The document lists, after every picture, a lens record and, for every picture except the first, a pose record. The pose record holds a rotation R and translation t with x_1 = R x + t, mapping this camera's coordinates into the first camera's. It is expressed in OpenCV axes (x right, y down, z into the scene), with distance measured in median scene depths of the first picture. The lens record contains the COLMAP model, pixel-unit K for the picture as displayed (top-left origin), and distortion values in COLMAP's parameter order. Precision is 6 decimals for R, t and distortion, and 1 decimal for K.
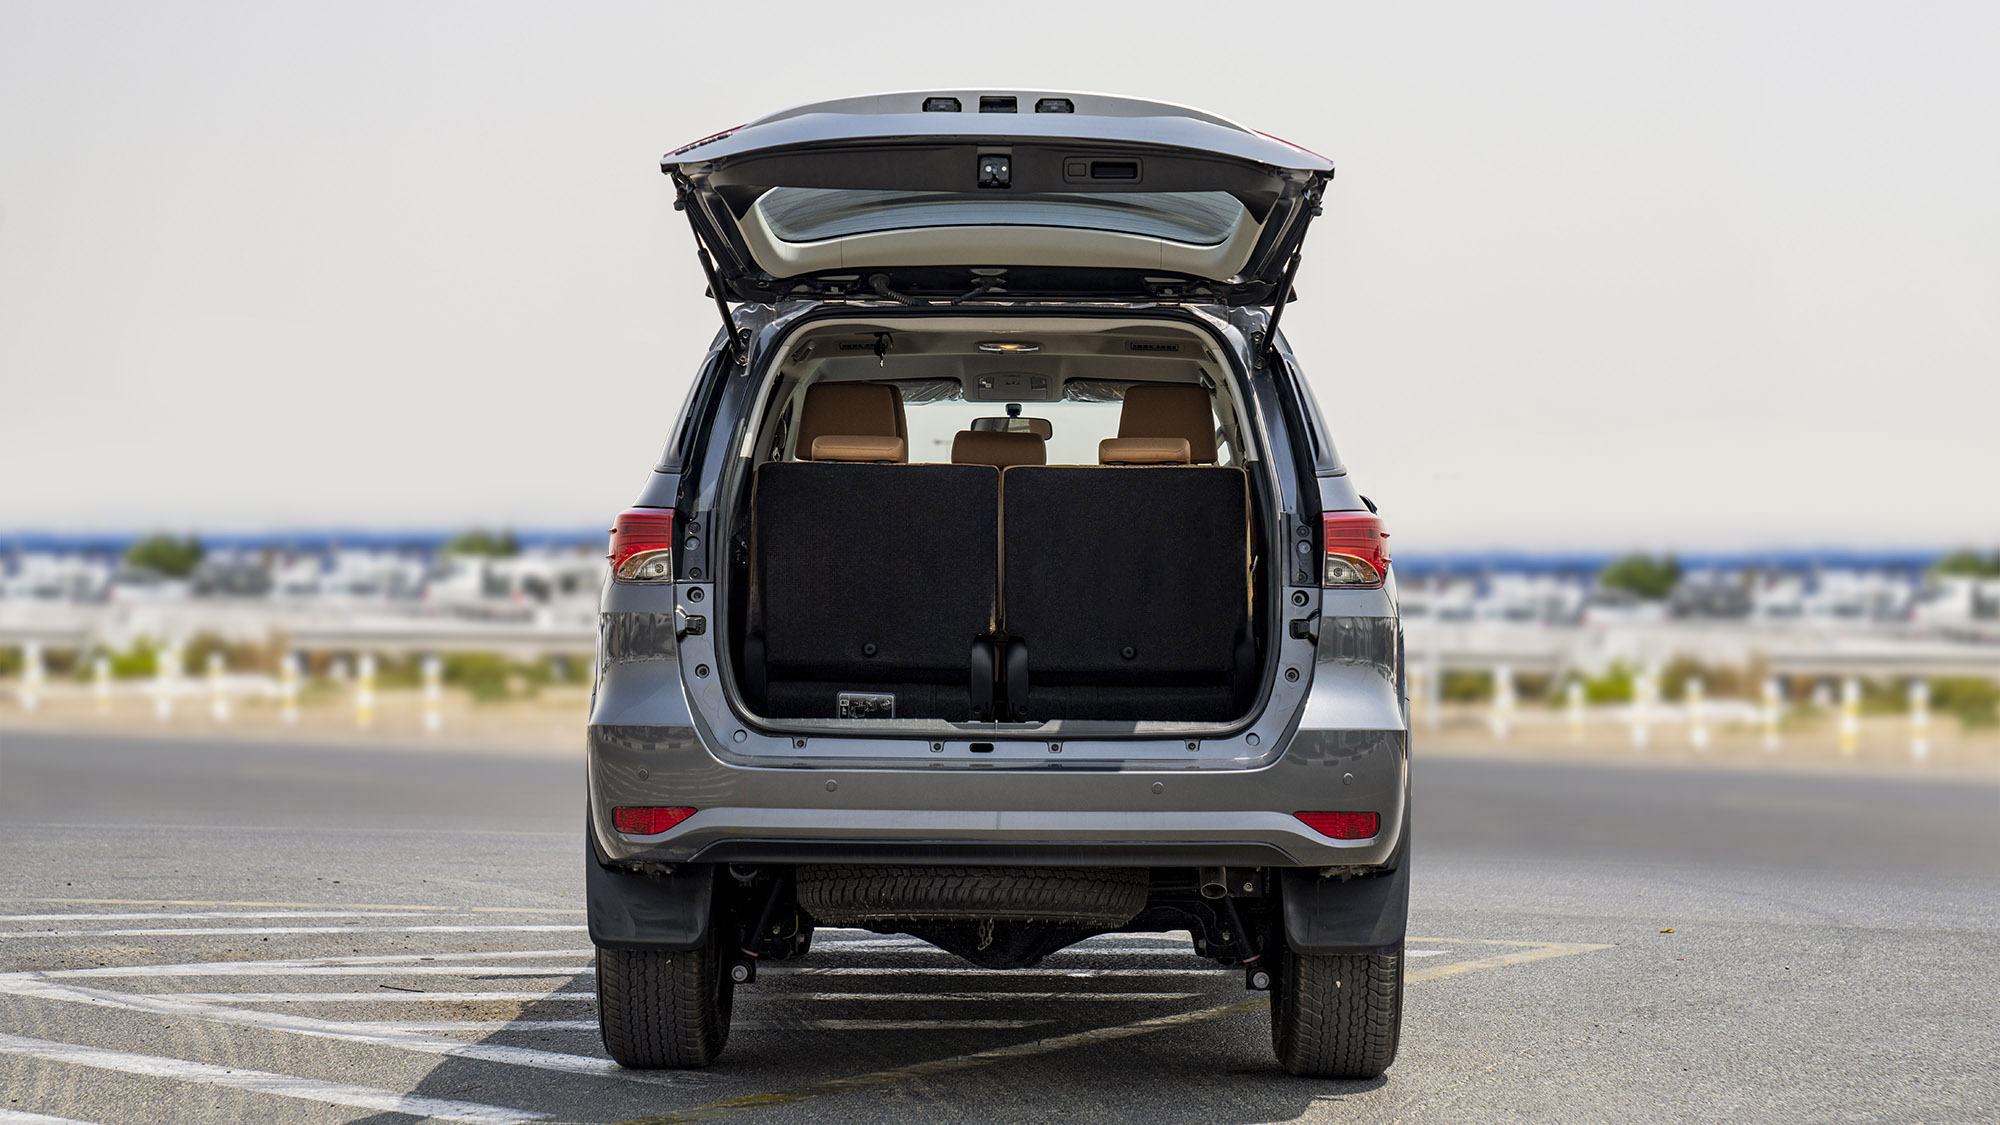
lens RADIAL K [[4160.8, 0, 1012.1], [0, 4160.8, 717.9], [0, 0, 1]] dist [-0.074108, 0.000000]
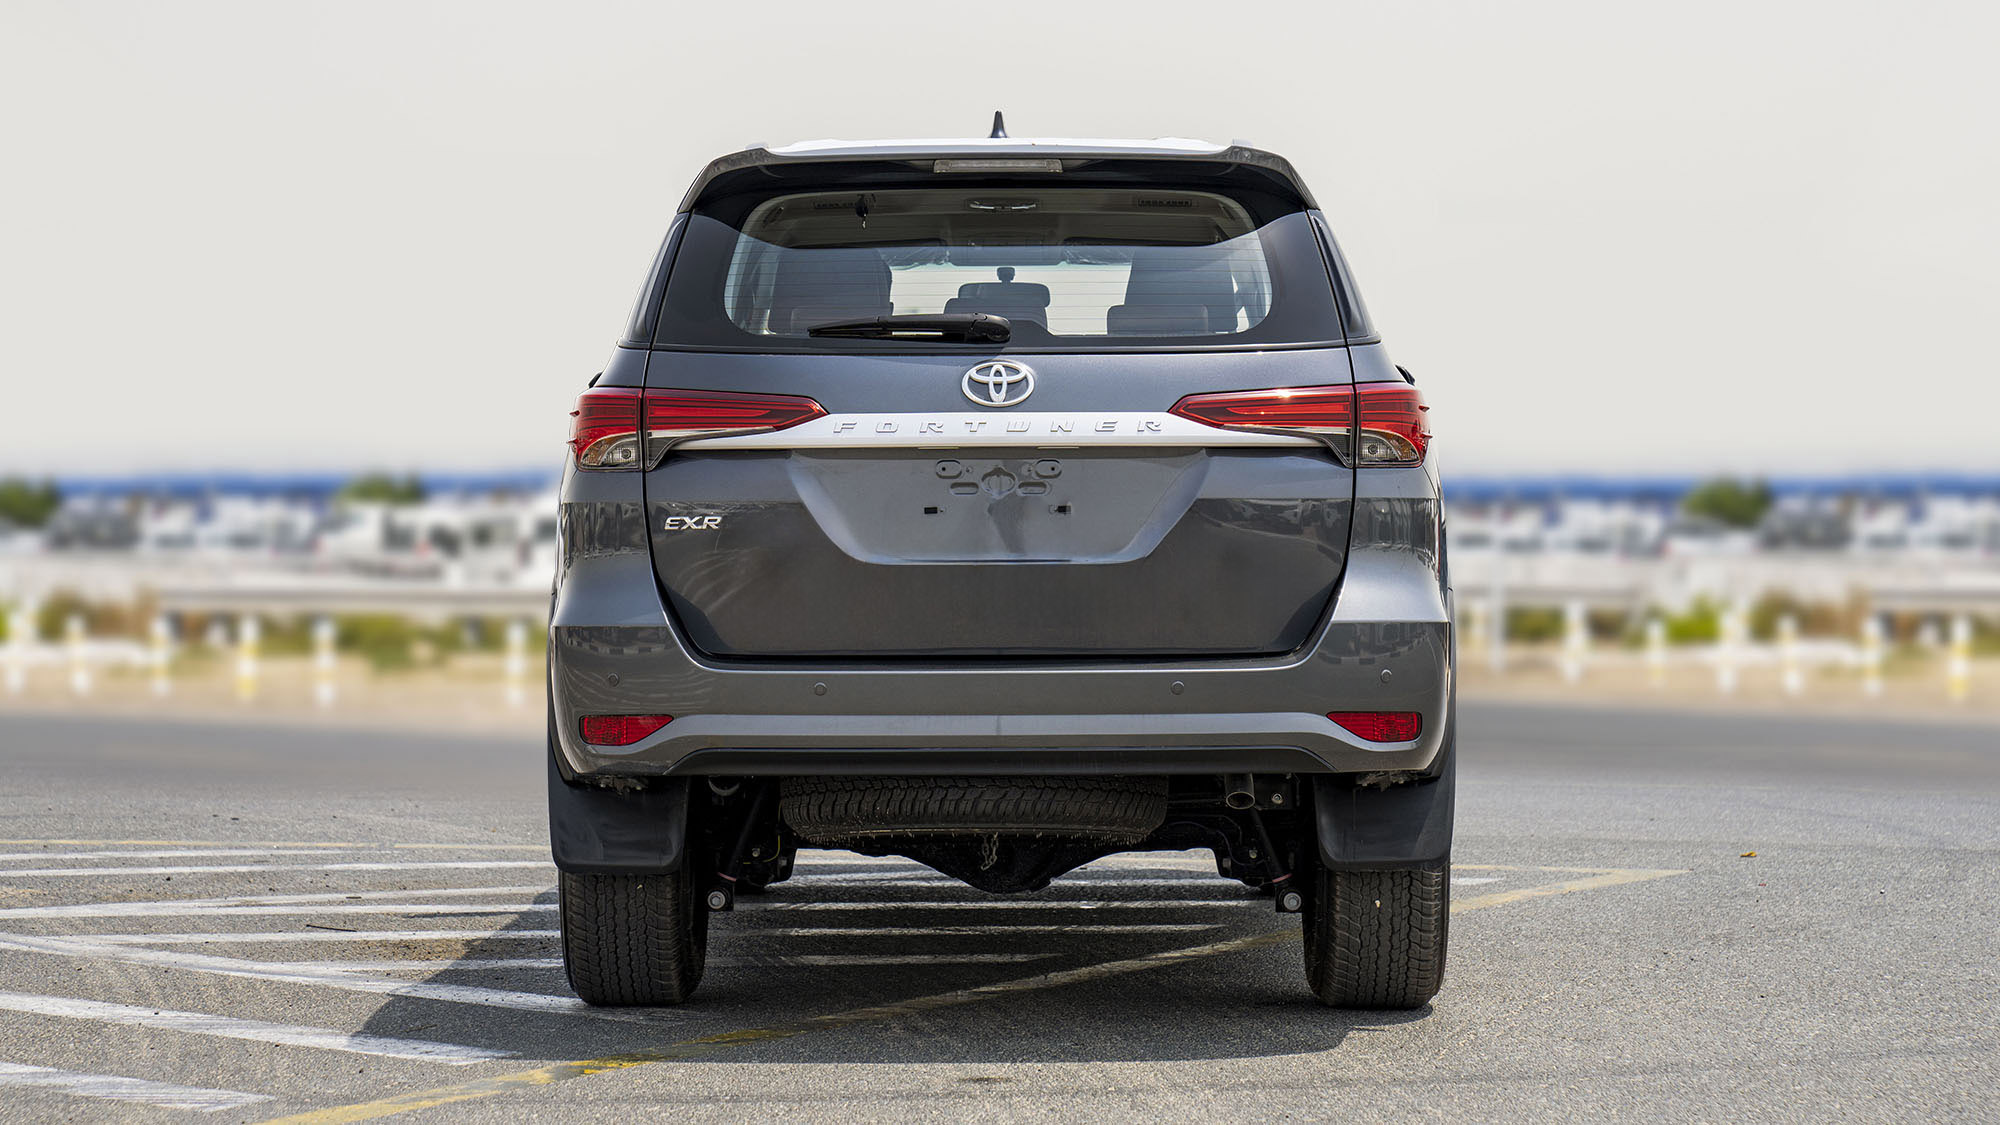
lens RADIAL K [[4018.2, 0, 1071.1], [0, 4018.2, 565.4], [0, 0, 1]] dist [-0.023981, 0.000000]
pose [[0.999945, -0.010498, -0.000694, 0.013129], [0.010496, 0.999943, -0.002134, -0.008856], [0.000716, 0.002126, 0.999997, 0.125004]]
